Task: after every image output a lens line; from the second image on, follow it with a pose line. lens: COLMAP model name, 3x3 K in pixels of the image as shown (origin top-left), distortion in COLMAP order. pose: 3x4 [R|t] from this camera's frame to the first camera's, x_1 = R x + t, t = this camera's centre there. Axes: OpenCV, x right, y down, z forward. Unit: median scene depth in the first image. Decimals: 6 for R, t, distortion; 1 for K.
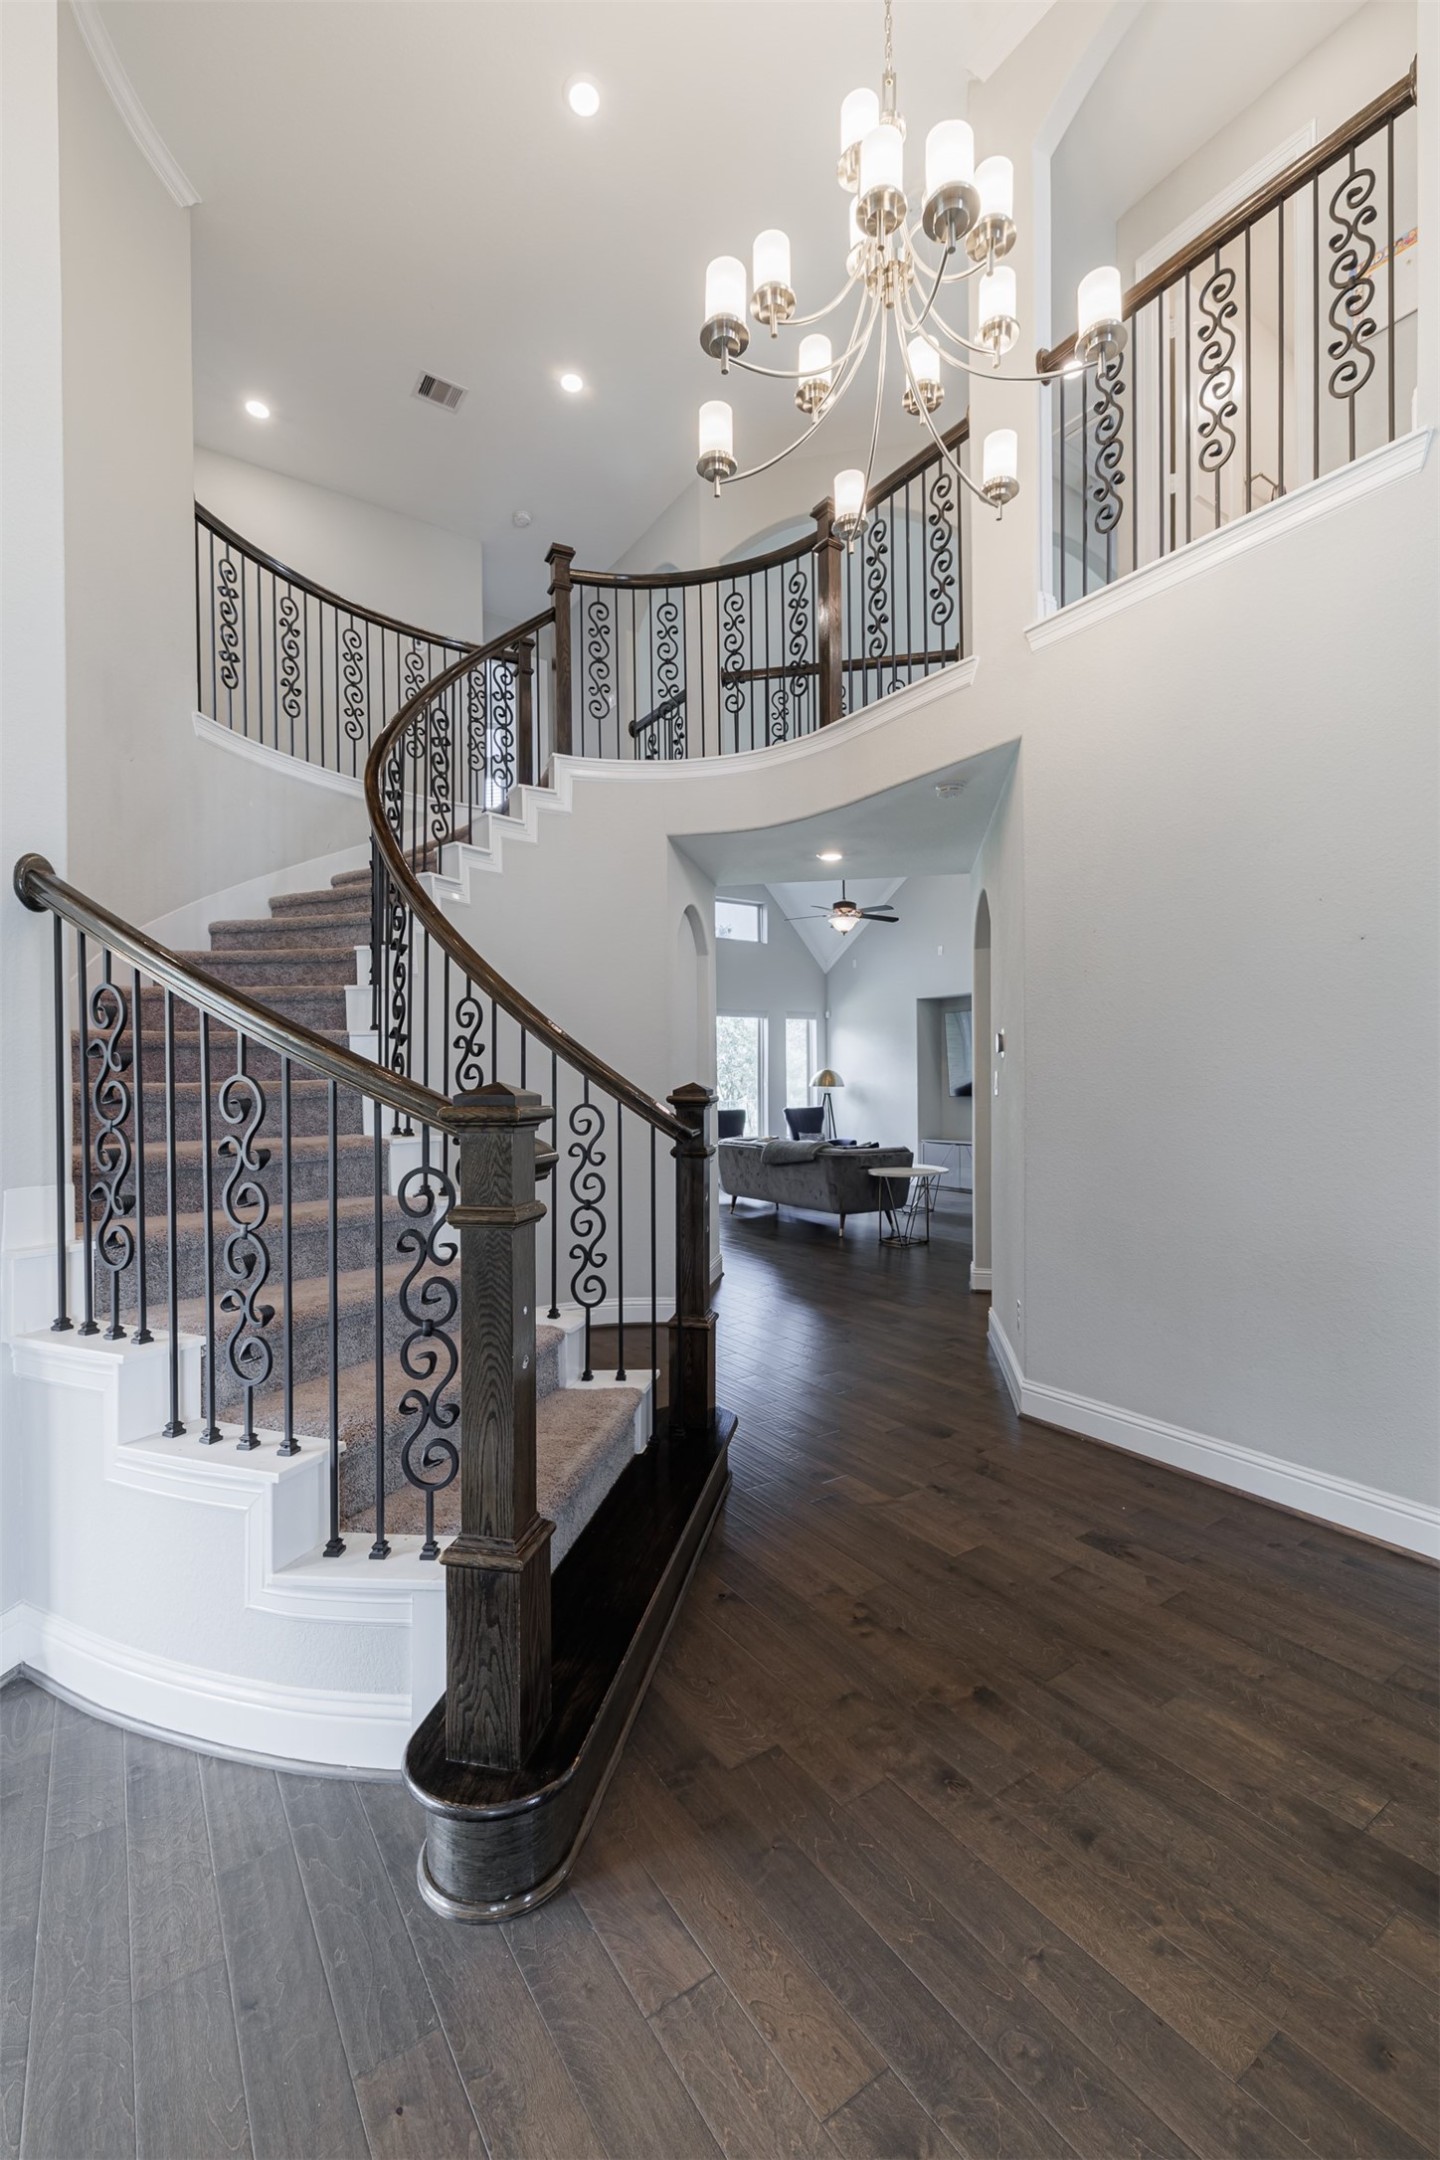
lens RADIAL K [[898.3, 0, 720.0], [0, 898.3, 1080.0], [0, 0, 1]] dist [0.001000, -0.000025]
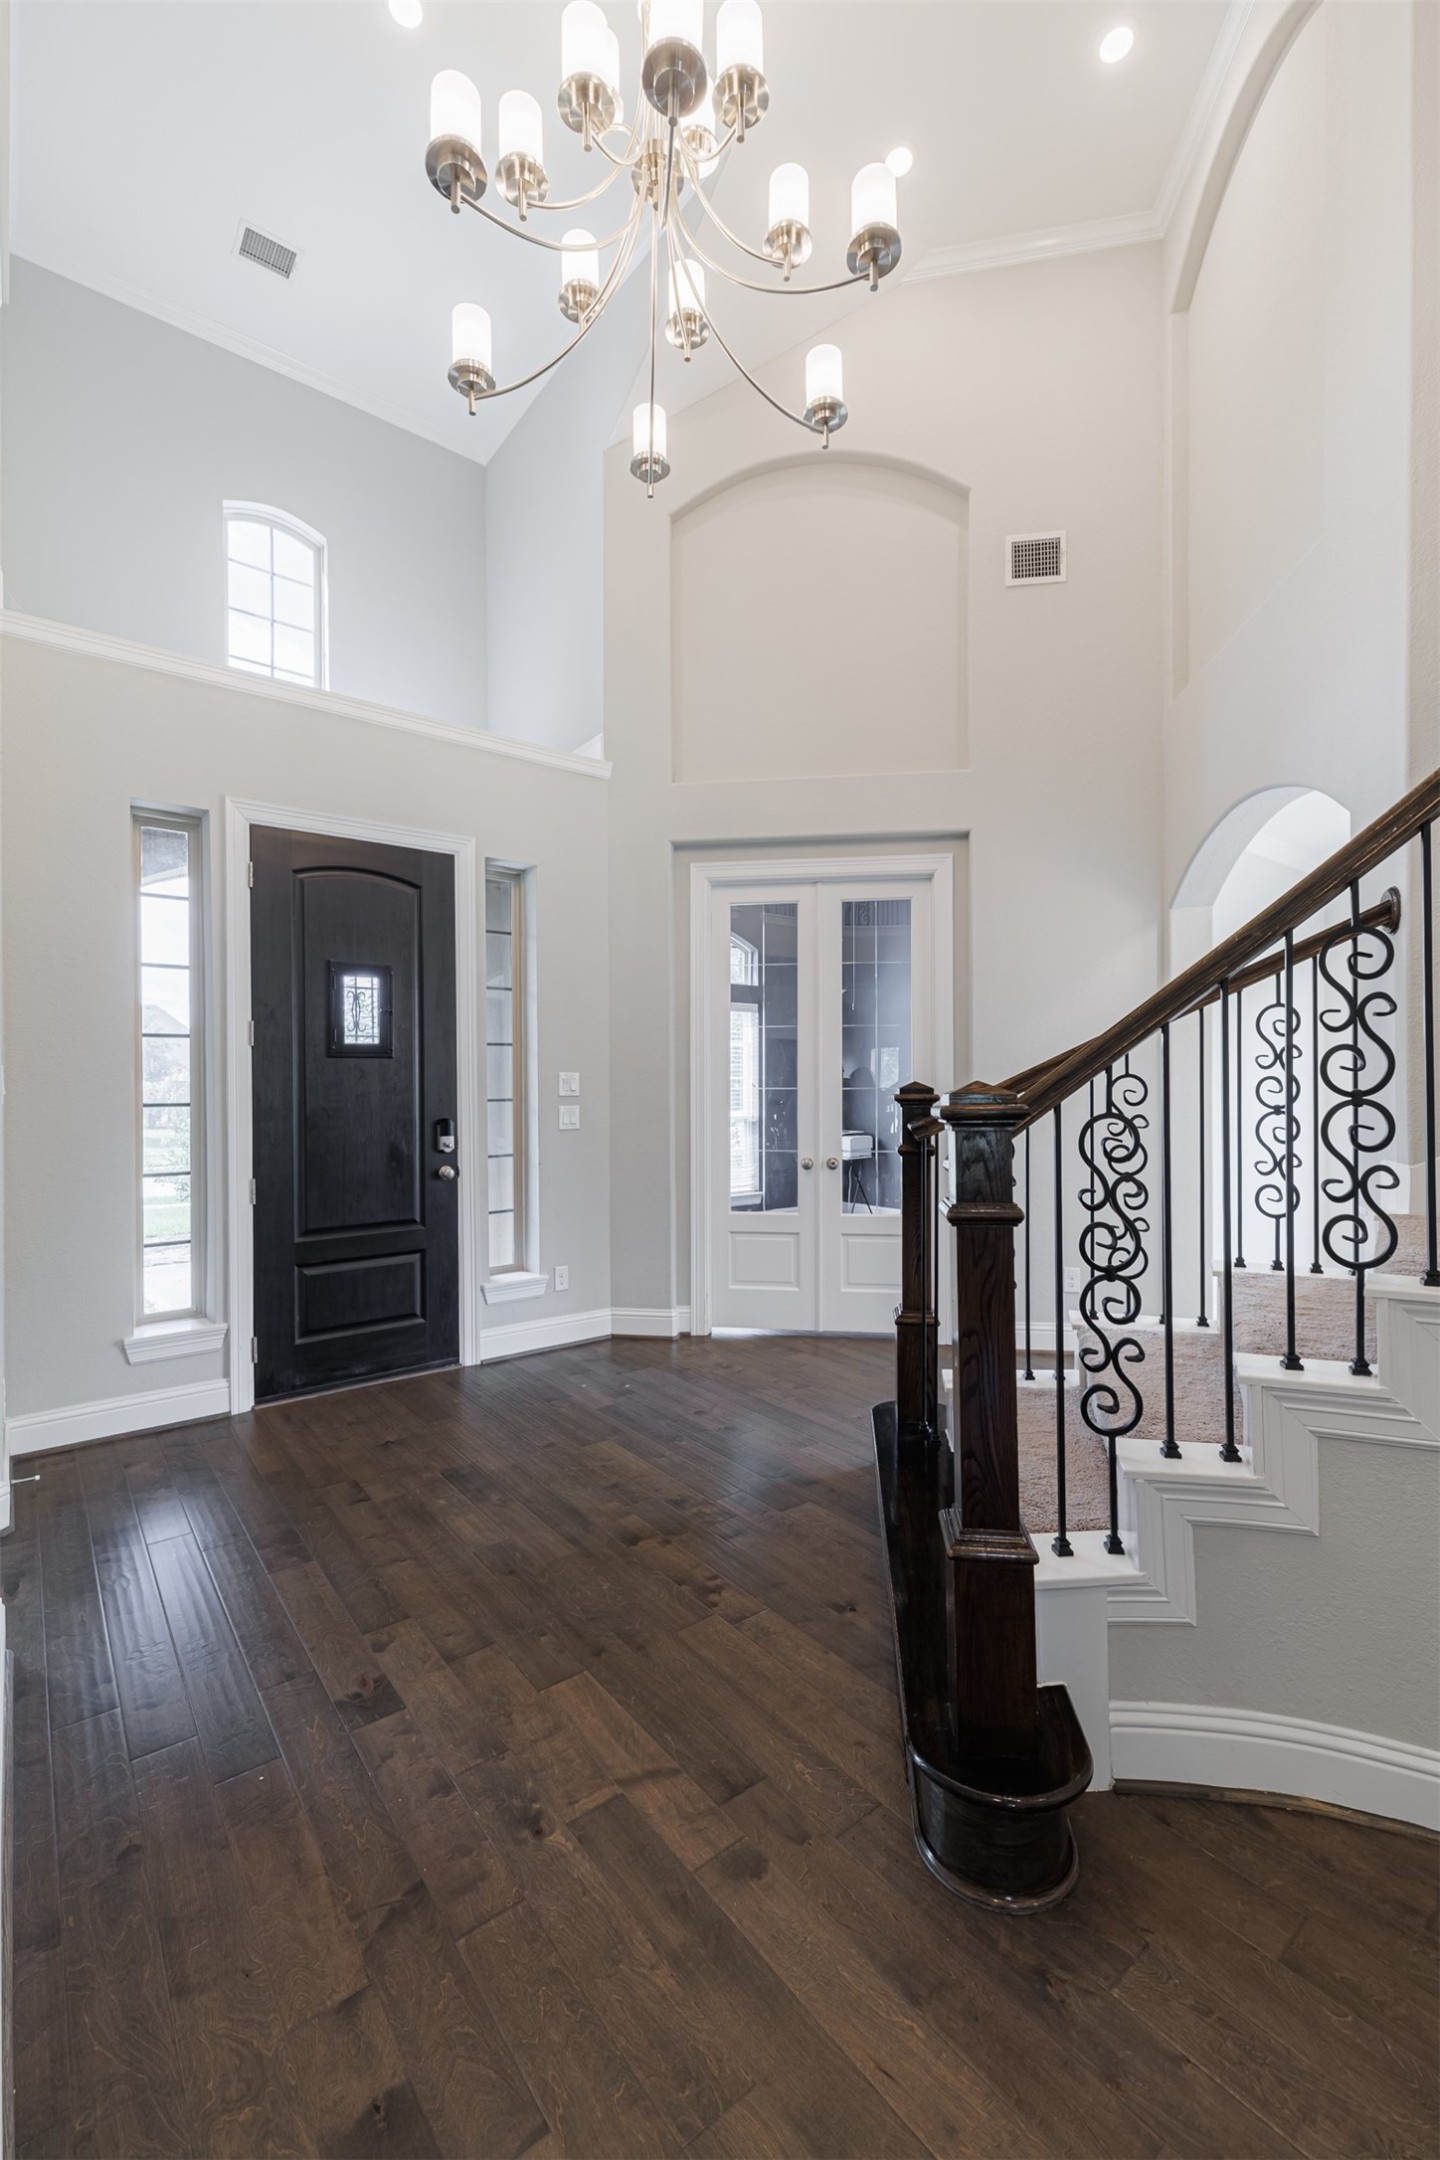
lens RADIAL K [[898.3, 0, 720.0], [0, 898.3, 1080.0], [0, 0, 1]] dist [0.001000, -0.000025]
pose [[-0.997828, 0.014881, -0.064168, 0.197144], [0.015235, 0.999871, -0.005020, 0.003923], [0.064085, -0.005986, -0.997927, 1.944288]]
